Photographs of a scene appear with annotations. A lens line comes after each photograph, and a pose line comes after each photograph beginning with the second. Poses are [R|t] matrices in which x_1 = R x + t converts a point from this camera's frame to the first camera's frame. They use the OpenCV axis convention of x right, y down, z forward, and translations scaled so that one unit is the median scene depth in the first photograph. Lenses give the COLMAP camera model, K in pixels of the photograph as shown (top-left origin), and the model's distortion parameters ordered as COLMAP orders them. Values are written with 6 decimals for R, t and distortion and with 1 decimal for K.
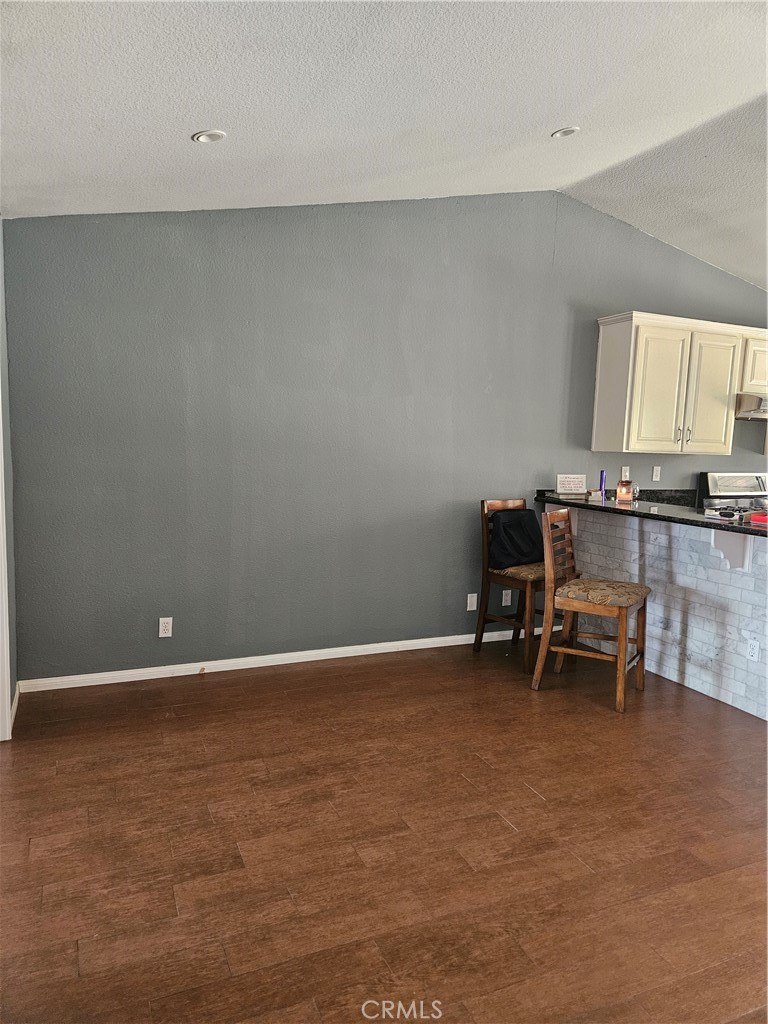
lens RADIAL K [[686.9, 0, 384.4], [0, 686.9, 516.9], [0, 0, 1]] dist [0.049406, -0.028745]
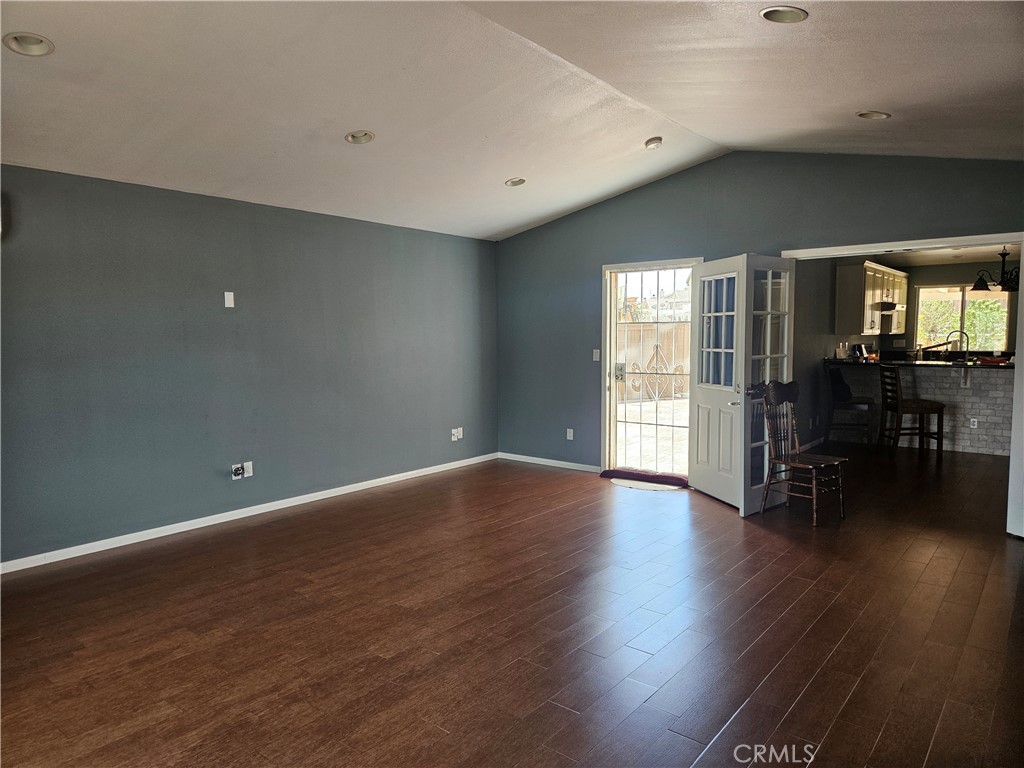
lens RADIAL K [[686.9, 0, 495.2], [0, 686.9, 390.8], [0, 0, 1]] dist [0.049406, -0.028745]
pose [[0.893458, -0.074210, 0.442975, -1.325028], [0.085431, 0.996329, -0.005399, -0.018046], [-0.440948, 0.042667, 0.896518, -0.219993]]
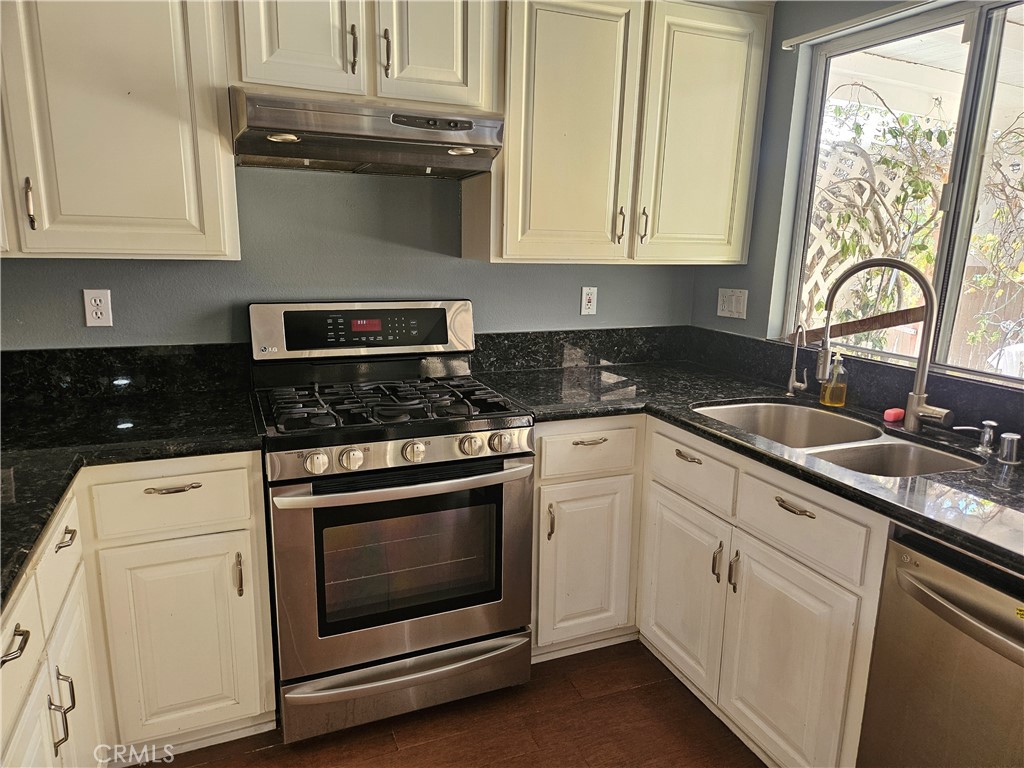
lens RADIAL K [[686.9, 0, 513.9], [0, 686.9, 389.1], [0, 0, 1]] dist [0.049406, -0.028745]
pose [[0.999953, -0.006427, -0.007310, 0.691657], [0.007126, 0.994956, 0.100055, -0.059773], [0.006630, -0.100103, 0.994955, 0.658502]]
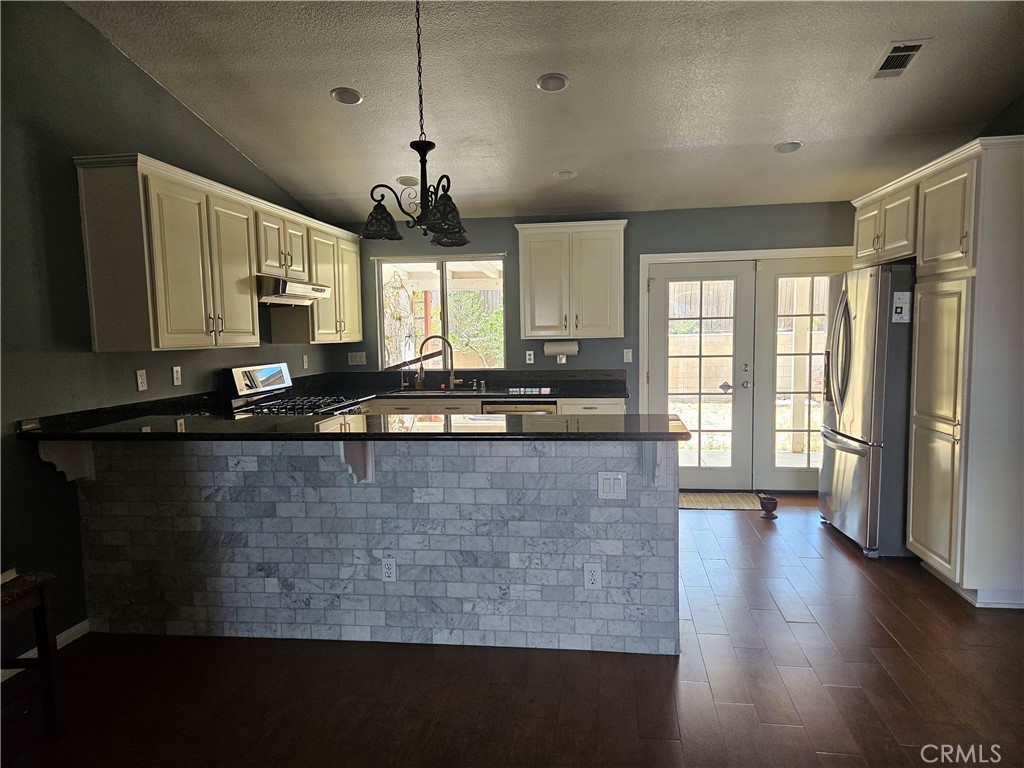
lens RADIAL K [[686.9, 0, 525.9], [0, 686.9, 387.2], [0, 0, 1]] dist [0.049406, -0.028745]
pose [[0.513509, -0.109655, 0.851049, -0.067532], [0.130354, 0.990259, 0.048939, -0.040609], [-0.848125, 0.085807, 0.522801, 0.294013]]
